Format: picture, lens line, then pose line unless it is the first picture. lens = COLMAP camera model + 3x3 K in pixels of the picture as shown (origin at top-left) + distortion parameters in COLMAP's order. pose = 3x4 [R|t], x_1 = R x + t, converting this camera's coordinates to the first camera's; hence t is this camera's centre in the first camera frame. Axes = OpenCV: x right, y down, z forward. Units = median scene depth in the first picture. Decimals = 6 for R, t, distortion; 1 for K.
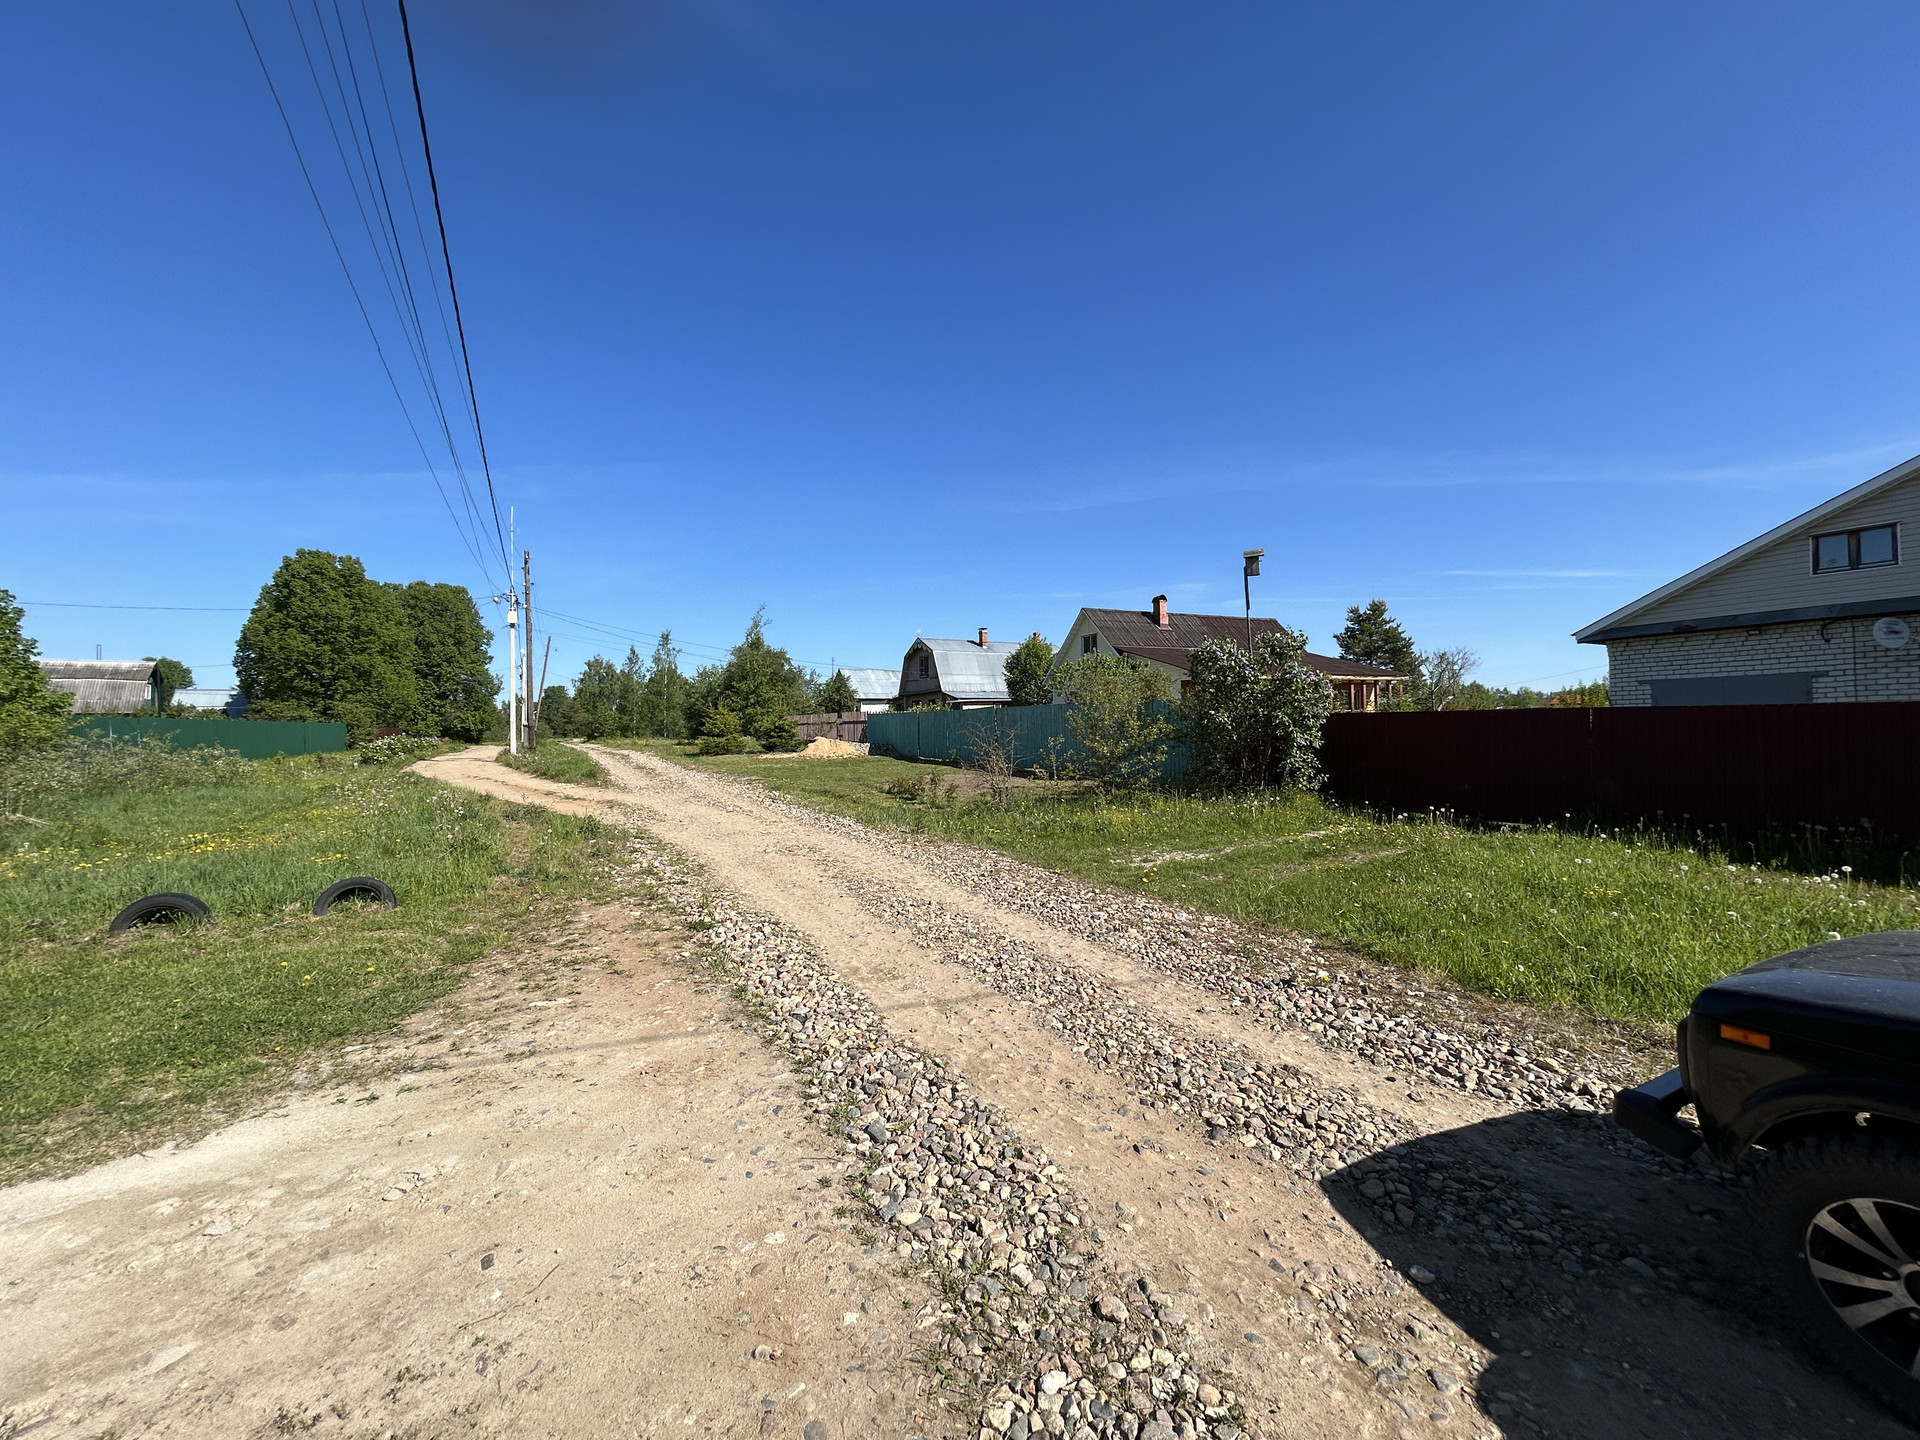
lens RADIAL K [[769.3, 0, 955.7], [0, 769.3, 723.2], [0, 0, 1]] dist [-0.002558, 0.000851]
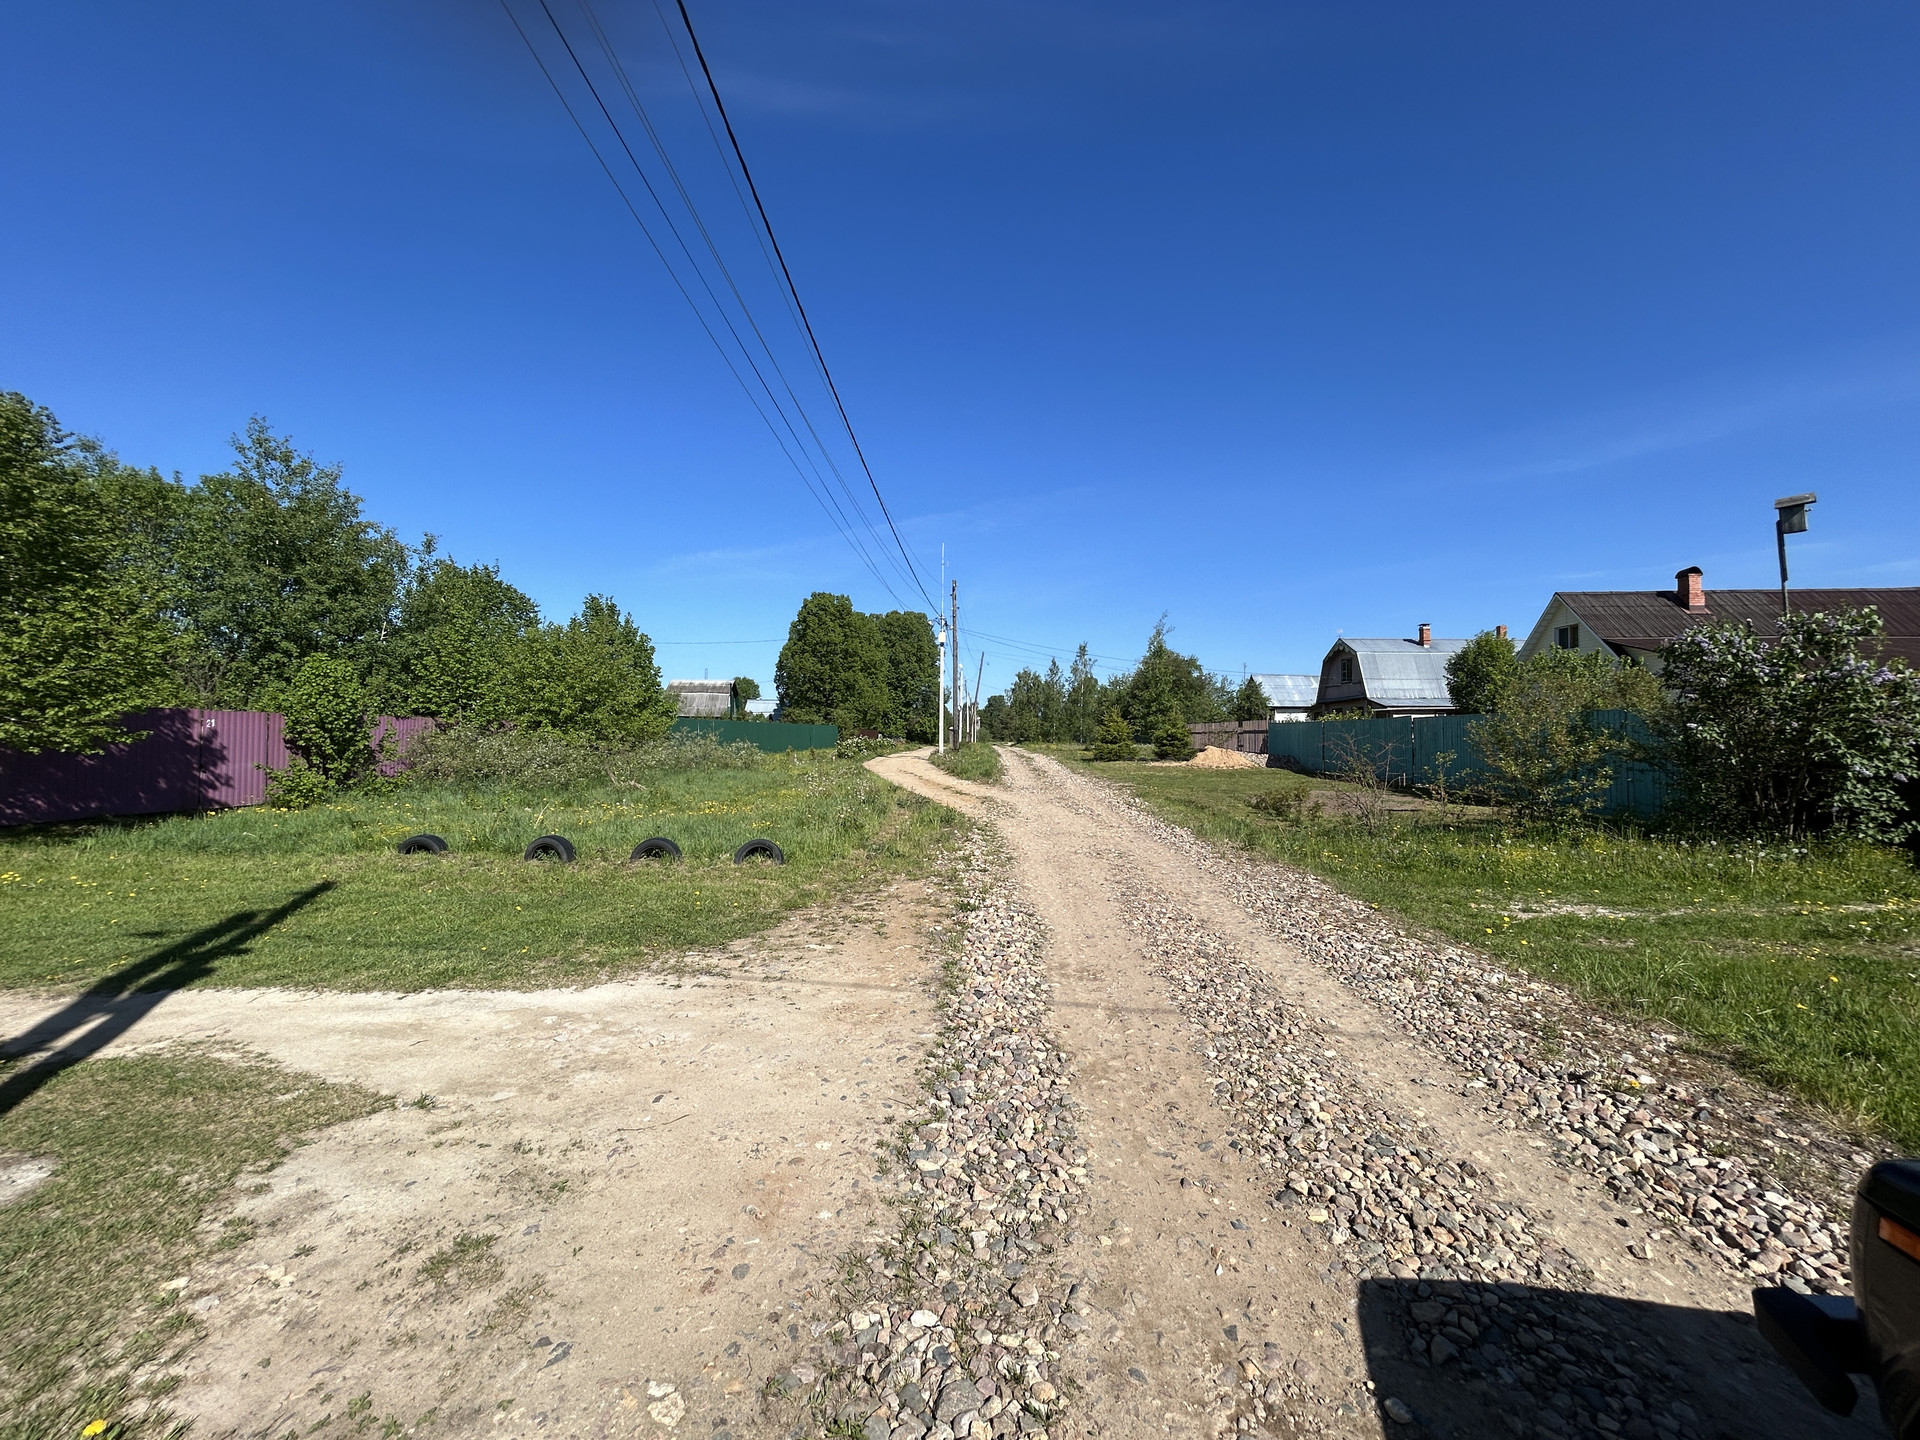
lens RADIAL K [[769.3, 0, 955.7], [0, 769.3, 720.8], [0, 0, 1]] dist [-0.002558, 0.000851]
pose [[0.857493, 0.009809, -0.514402, 0.051099], [-0.016687, 0.999822, -0.008750, -0.000330], [0.514225, 0.016087, 0.857505, 0.003499]]
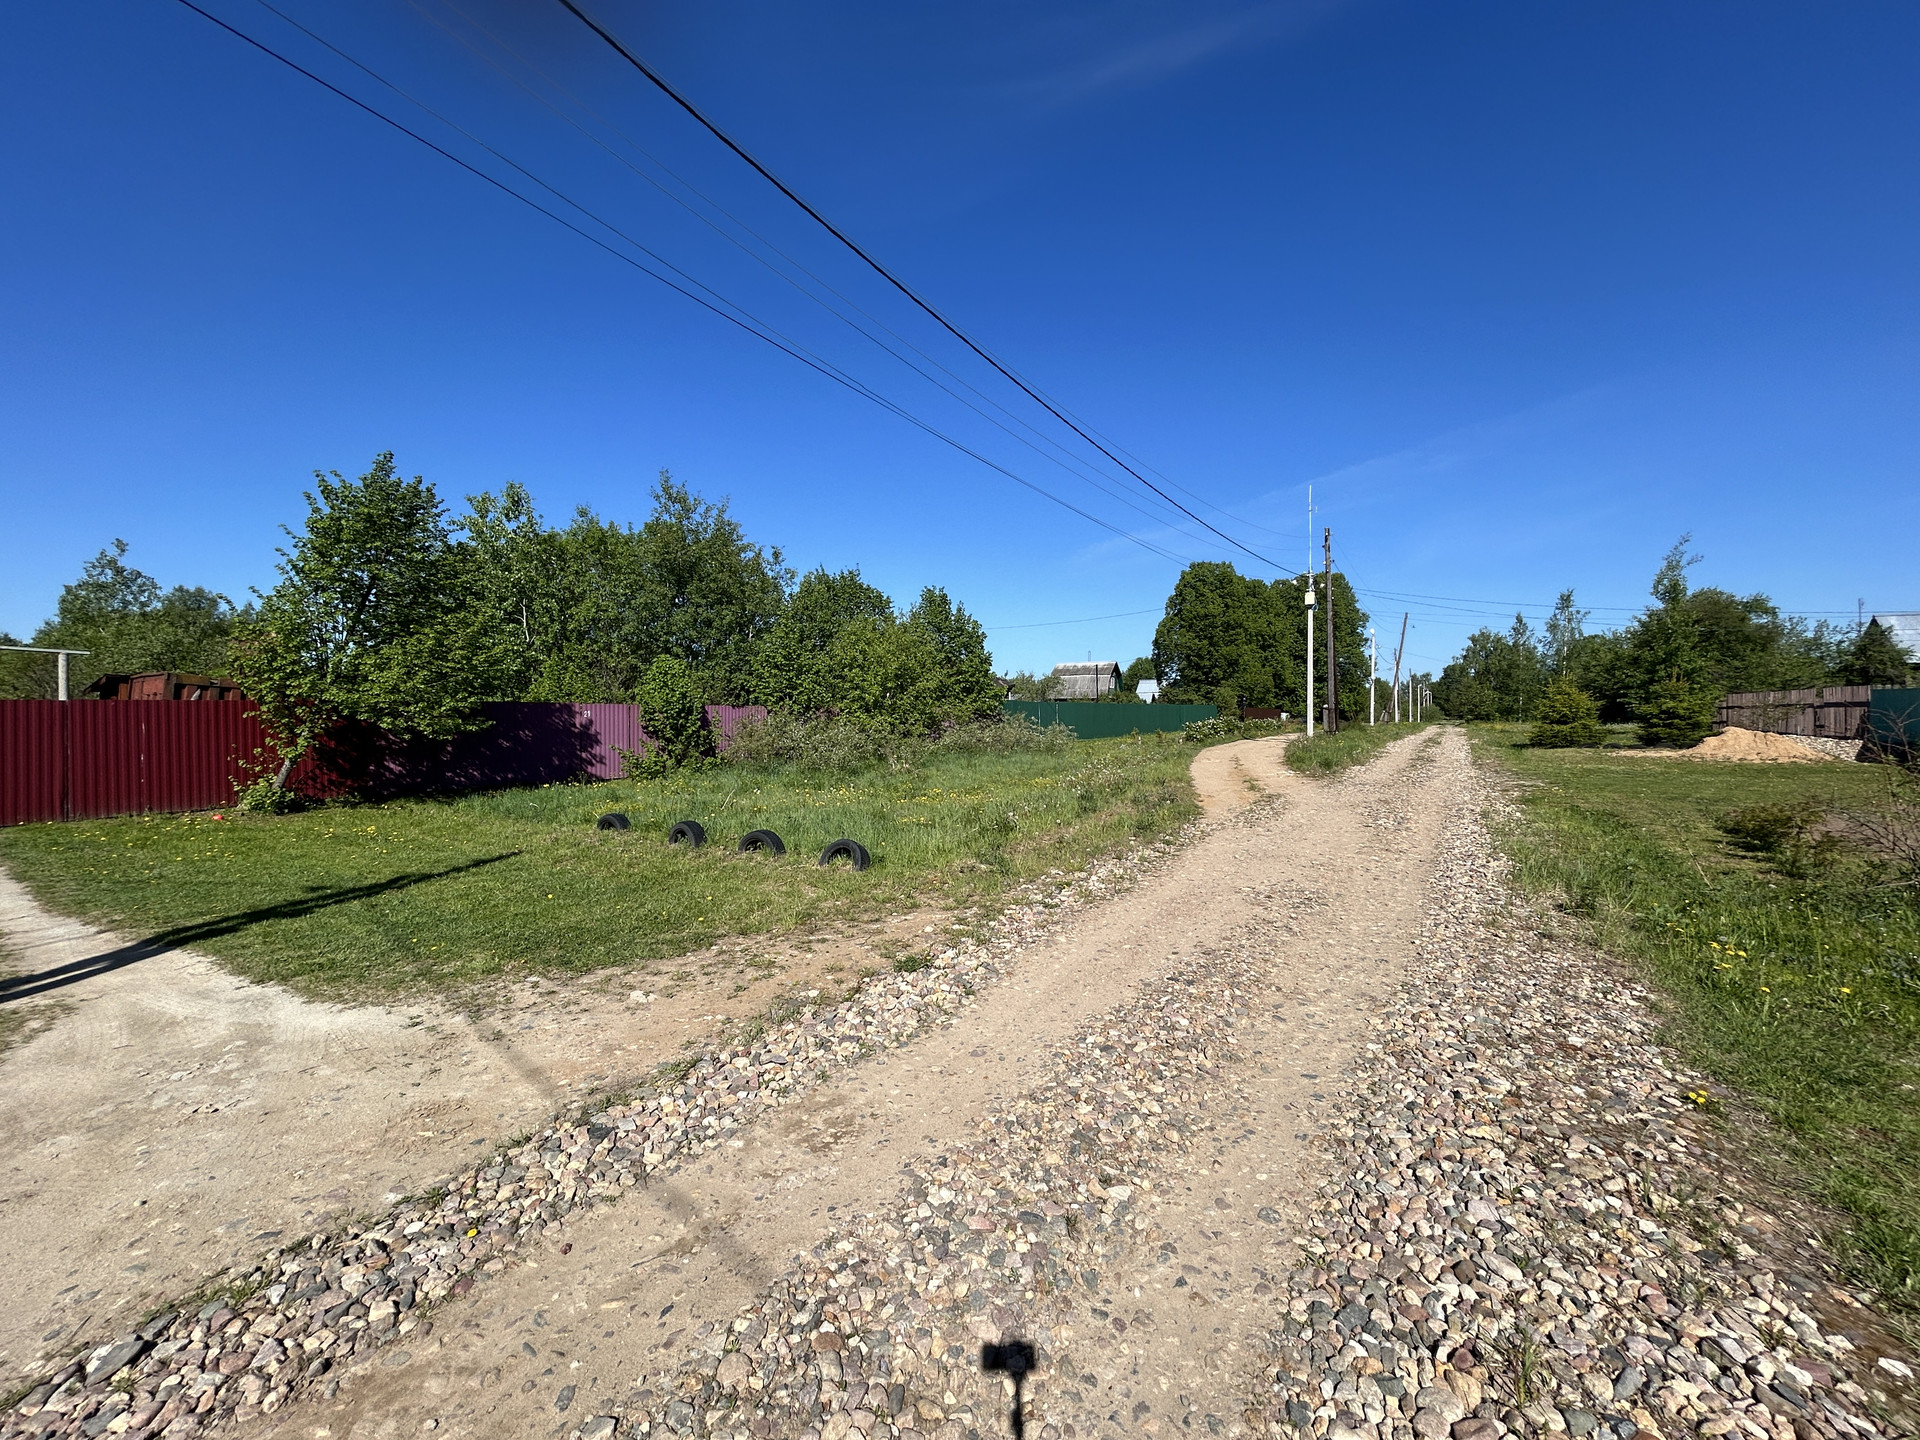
lens RADIAL K [[769.3, 0, 962.0], [0, 769.3, 725.6], [0, 0, 1]] dist [-0.002558, 0.000851]
pose [[0.476453, 0.023744, -0.878879, 0.088758], [0.001246, 0.999616, 0.027681, -0.002656], [0.879199, -0.014283, 0.476240, 0.141522]]
